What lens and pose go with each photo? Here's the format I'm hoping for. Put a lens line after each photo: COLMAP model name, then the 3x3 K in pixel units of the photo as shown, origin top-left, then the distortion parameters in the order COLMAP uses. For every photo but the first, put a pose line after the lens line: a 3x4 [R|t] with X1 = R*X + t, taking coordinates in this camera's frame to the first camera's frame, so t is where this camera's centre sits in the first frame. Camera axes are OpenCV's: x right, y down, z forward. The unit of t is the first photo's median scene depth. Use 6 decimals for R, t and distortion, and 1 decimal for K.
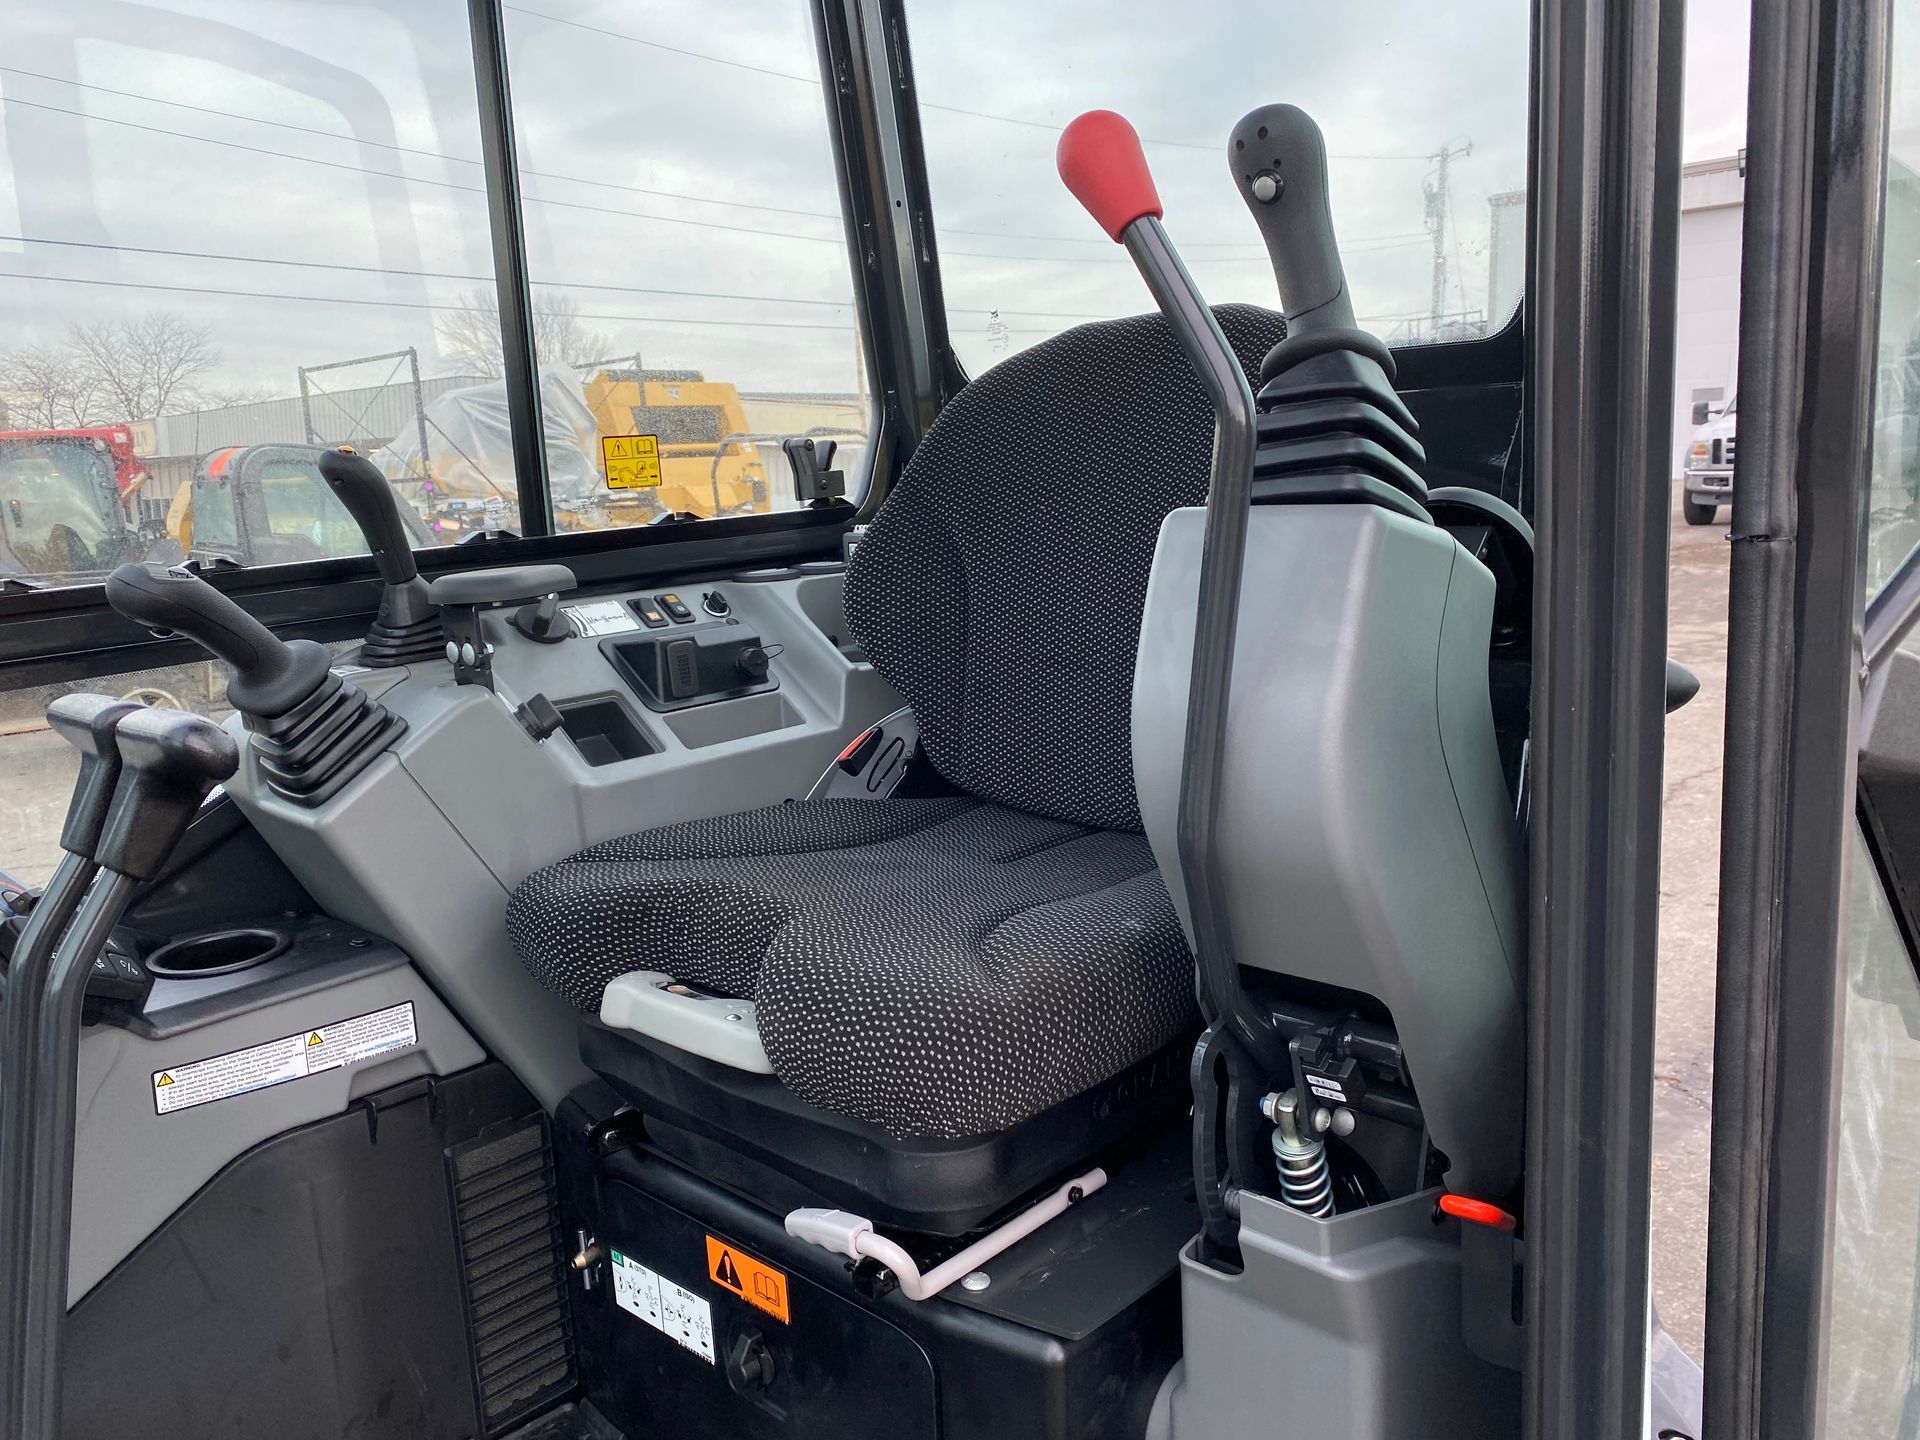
lens RADIAL K [[1465.6, 0, 978.0], [0, 1465.6, 716.8], [0, 0, 1]] dist [0.016448, -0.004582]
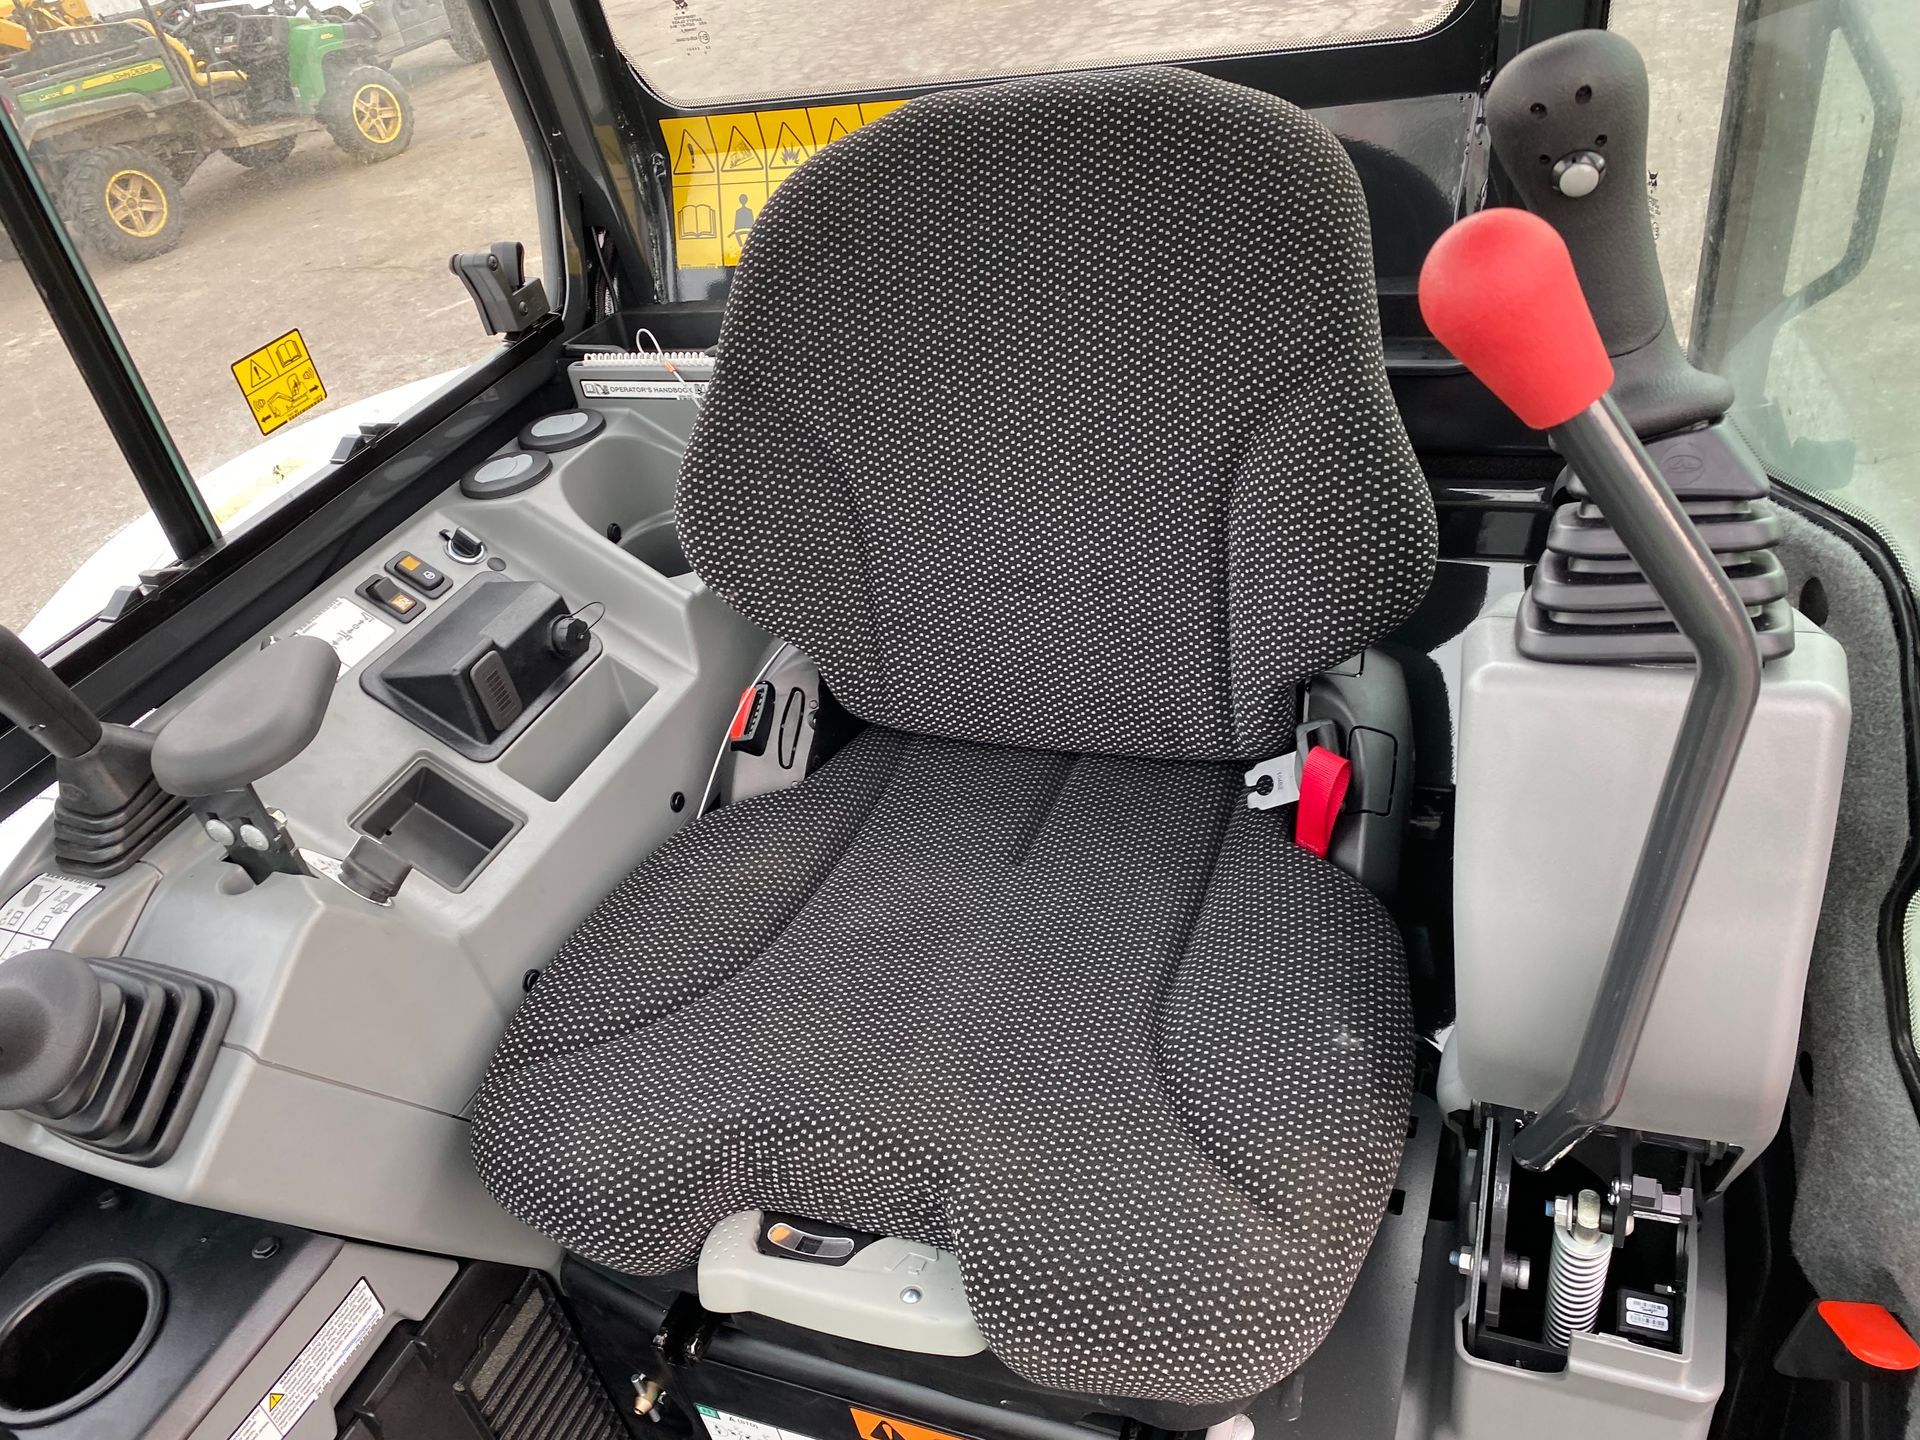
lens RADIAL K [[1516.1, 0, 960.0], [0, 1516.1, 720.0], [0, 0, 1]] dist [-0.074346, 0.158407]
pose [[0.927274, -0.291916, 0.234410, -0.164754], [0.185757, 0.902355, 0.388909, -0.264610], [-0.325050, -0.317081, 0.890956, 0.247477]]
